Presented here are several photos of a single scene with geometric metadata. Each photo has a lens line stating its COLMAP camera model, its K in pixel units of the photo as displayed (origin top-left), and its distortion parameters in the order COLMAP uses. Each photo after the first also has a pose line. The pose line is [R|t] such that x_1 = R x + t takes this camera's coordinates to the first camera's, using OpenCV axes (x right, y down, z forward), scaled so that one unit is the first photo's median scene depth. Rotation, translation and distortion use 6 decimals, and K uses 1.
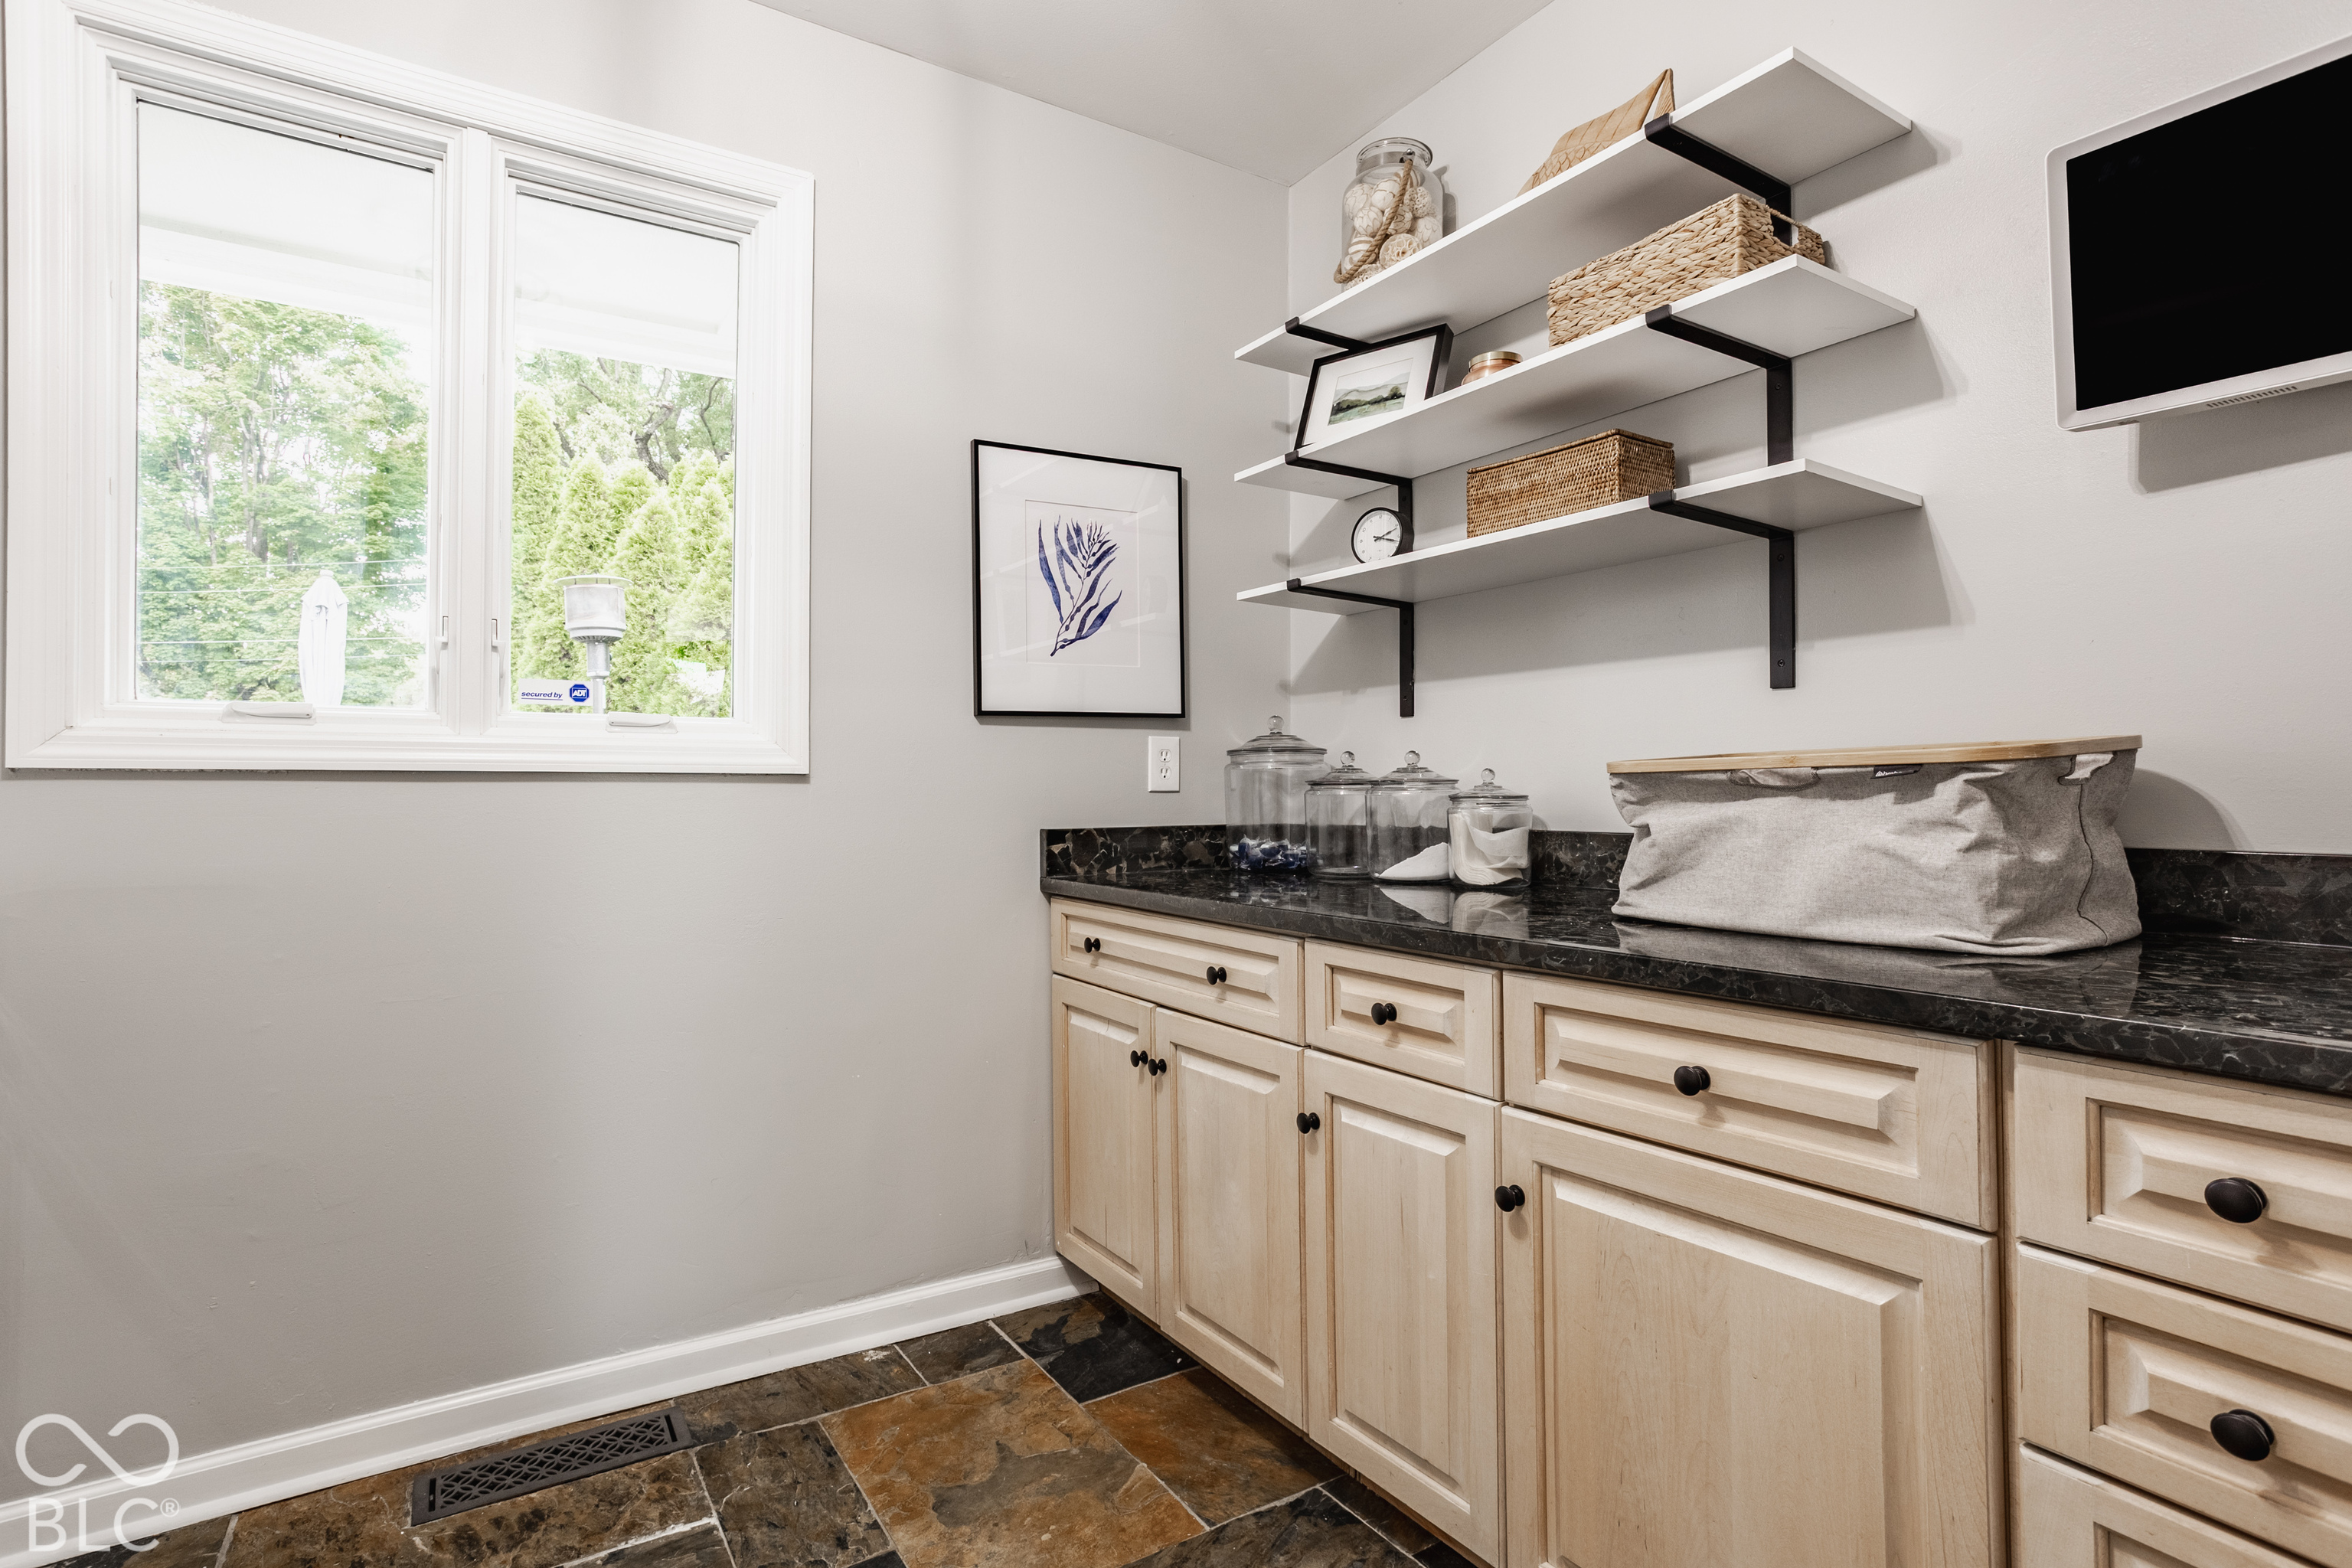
lens RADIAL K [[1140.7, 0, 1173.8], [0, 1140.7, 780.0], [0, 0, 1]] dist [-0.007019, 0.000922]
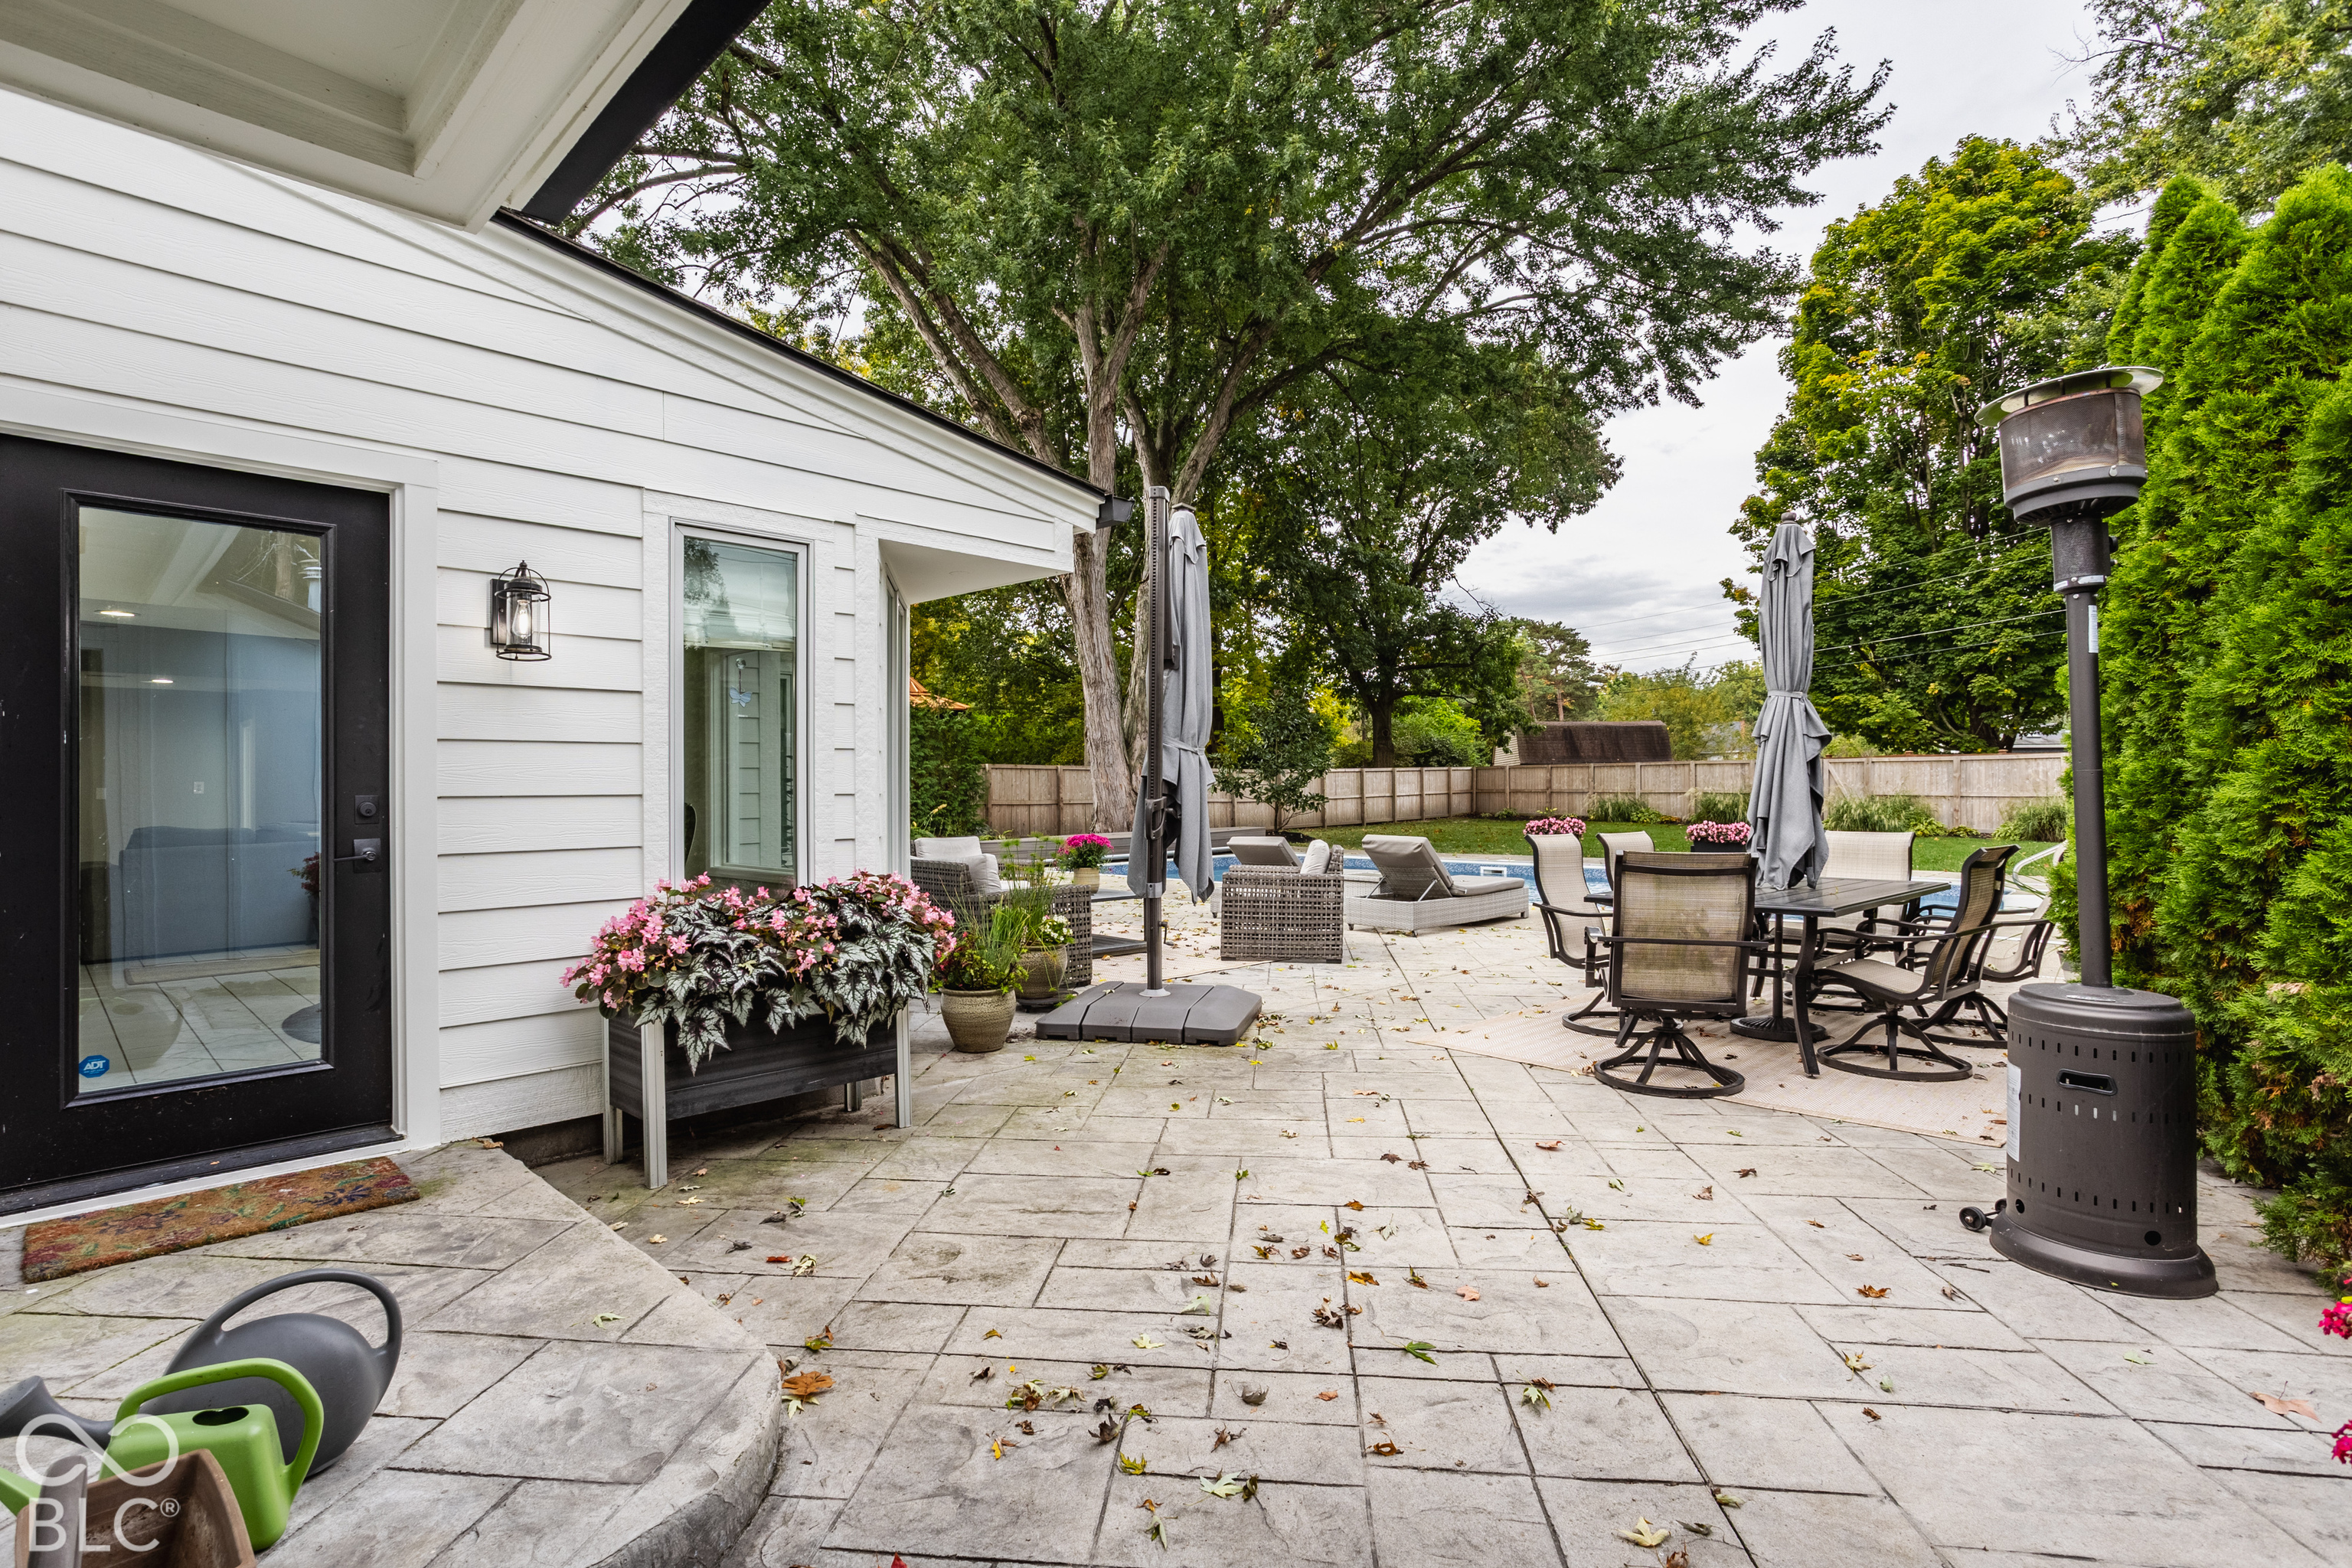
lens RADIAL K [[1140.7, 0, 1172.0], [0, 1140.7, 782.0], [0, 0, 1]] dist [-0.007019, 0.000922]
pose [[0.224541, -0.005137, -0.974451, -0.032076], [0.019716, 0.999805, -0.000727, -0.004397], [0.974265, -0.019049, 0.224598, 0.131073]]
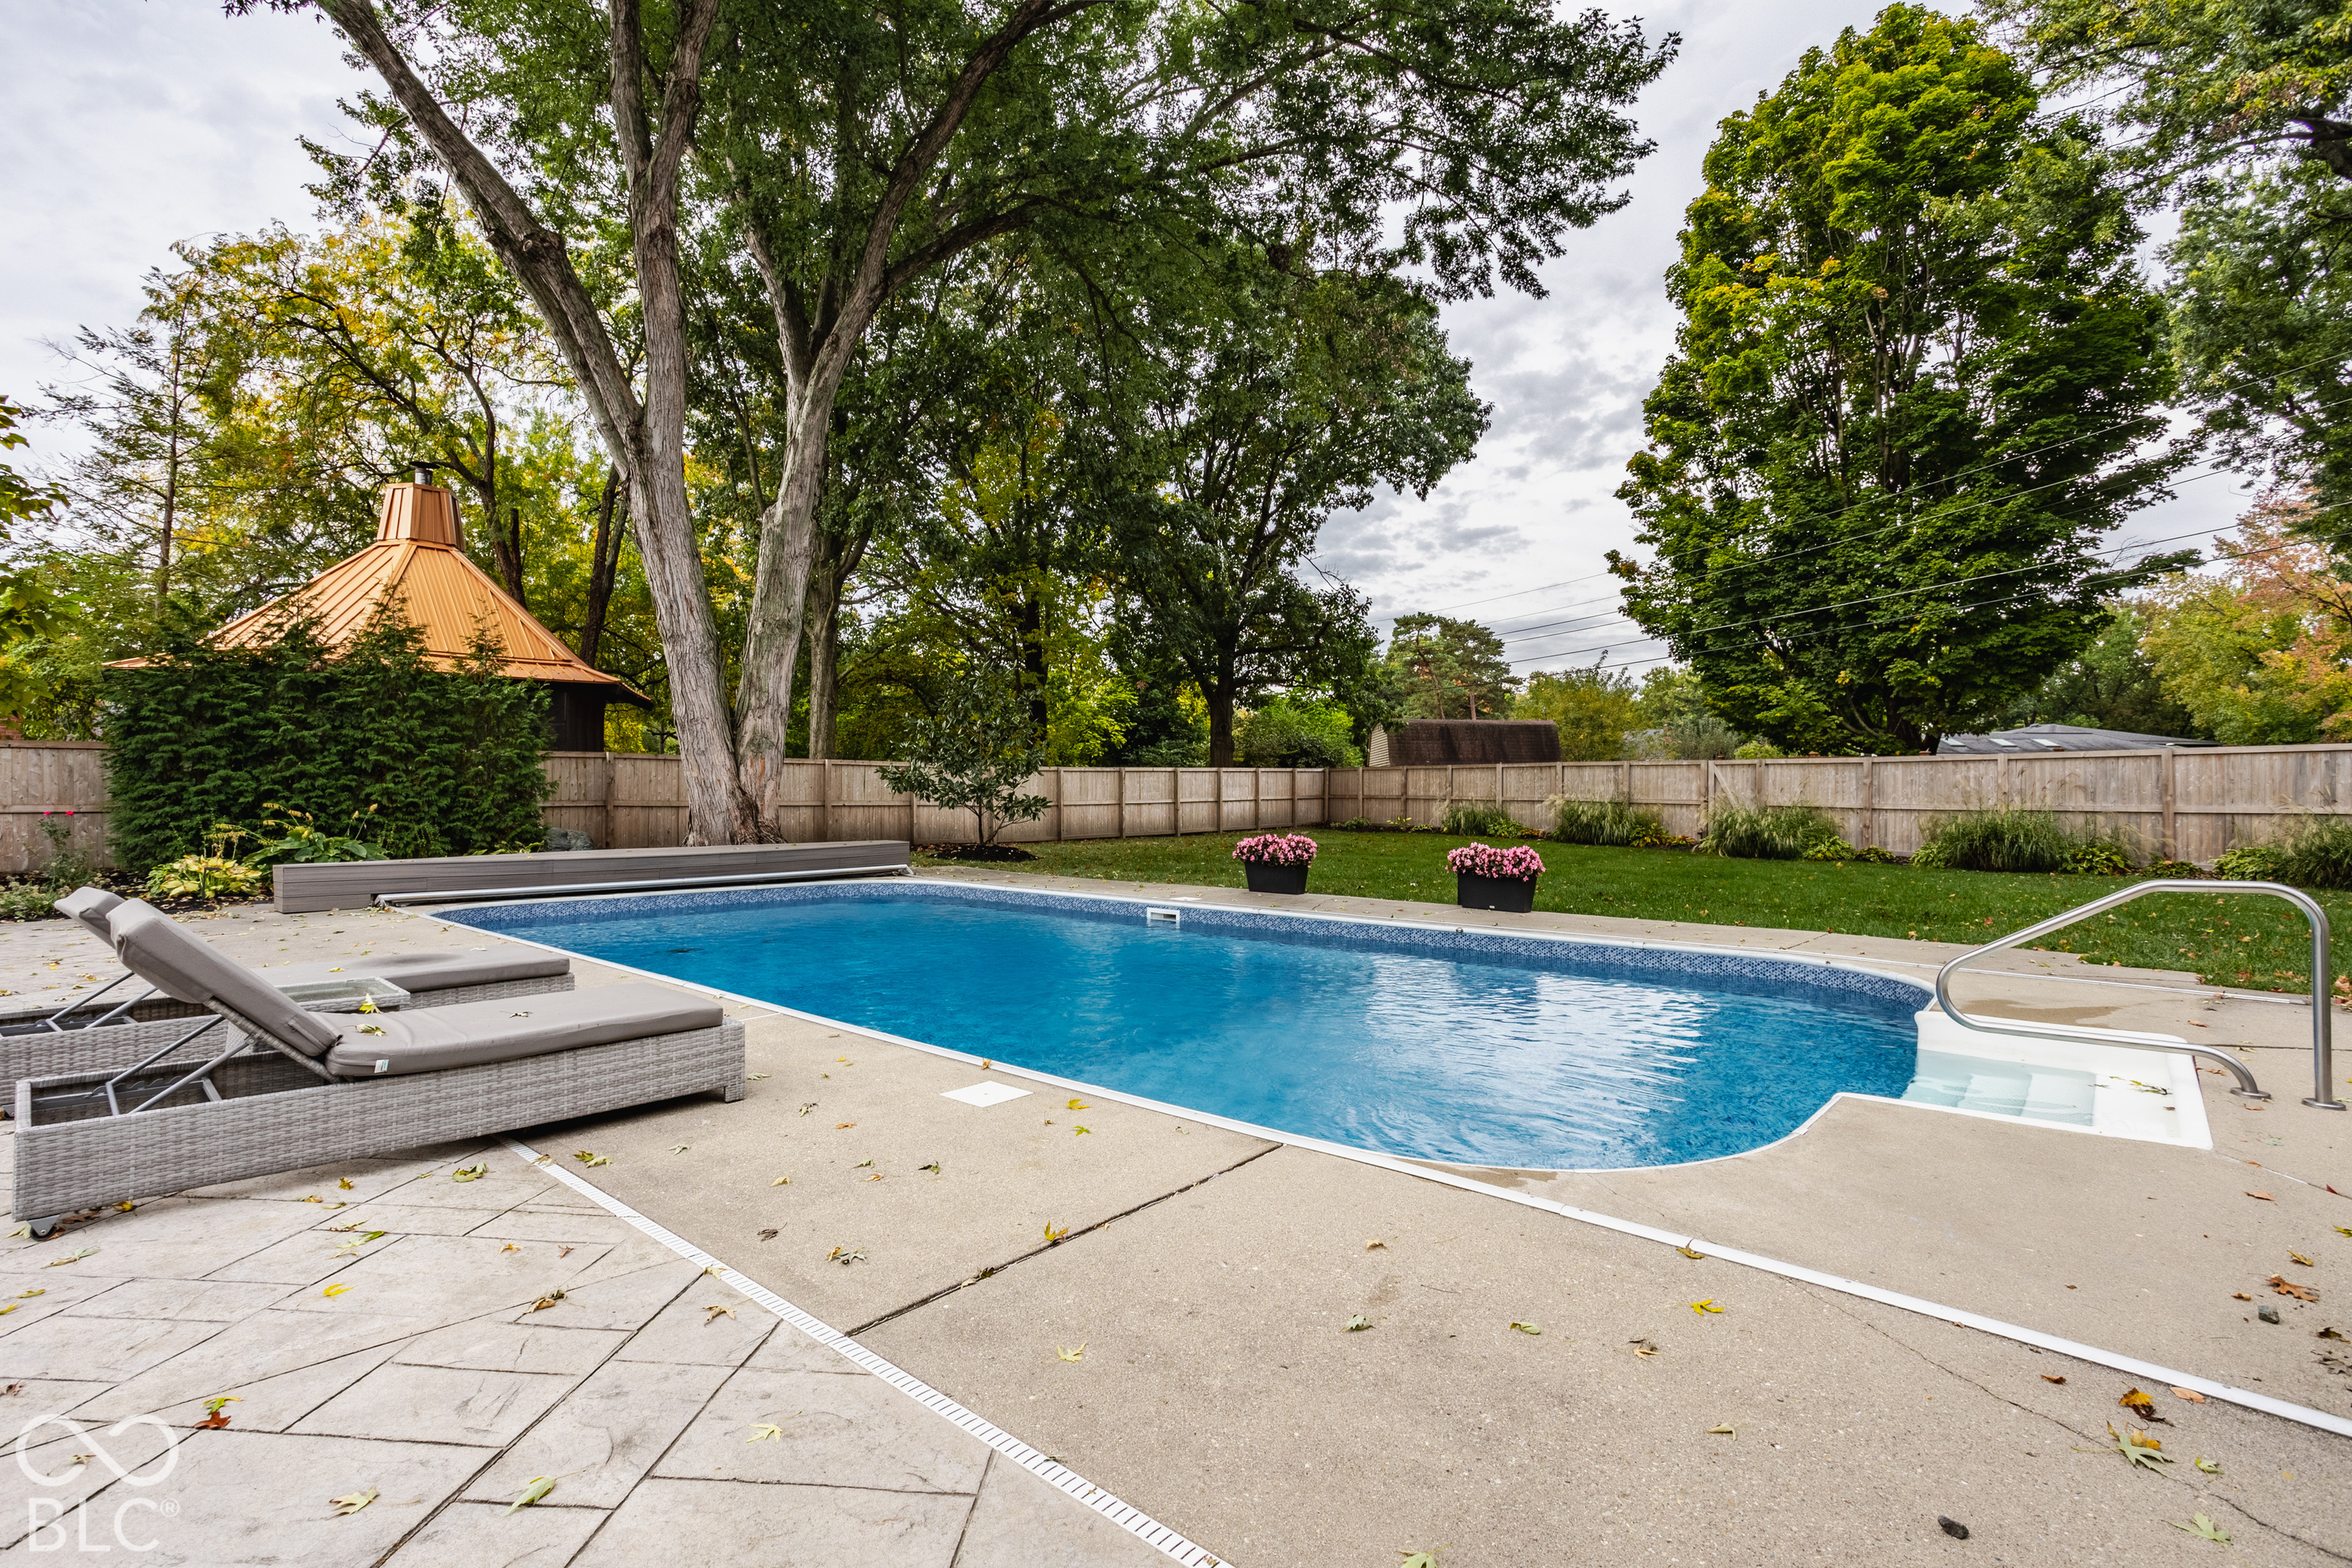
lens RADIAL K [[1140.7, 0, 1163.8], [0, 1140.7, 780.3], [0, 0, 1]] dist [-0.007019, 0.000922]
pose [[0.264043, -0.007405, -0.964482, -0.192274], [0.010051, 0.999937, -0.004926, 0.000058], [0.964459, -0.008393, 0.264101, 0.317110]]
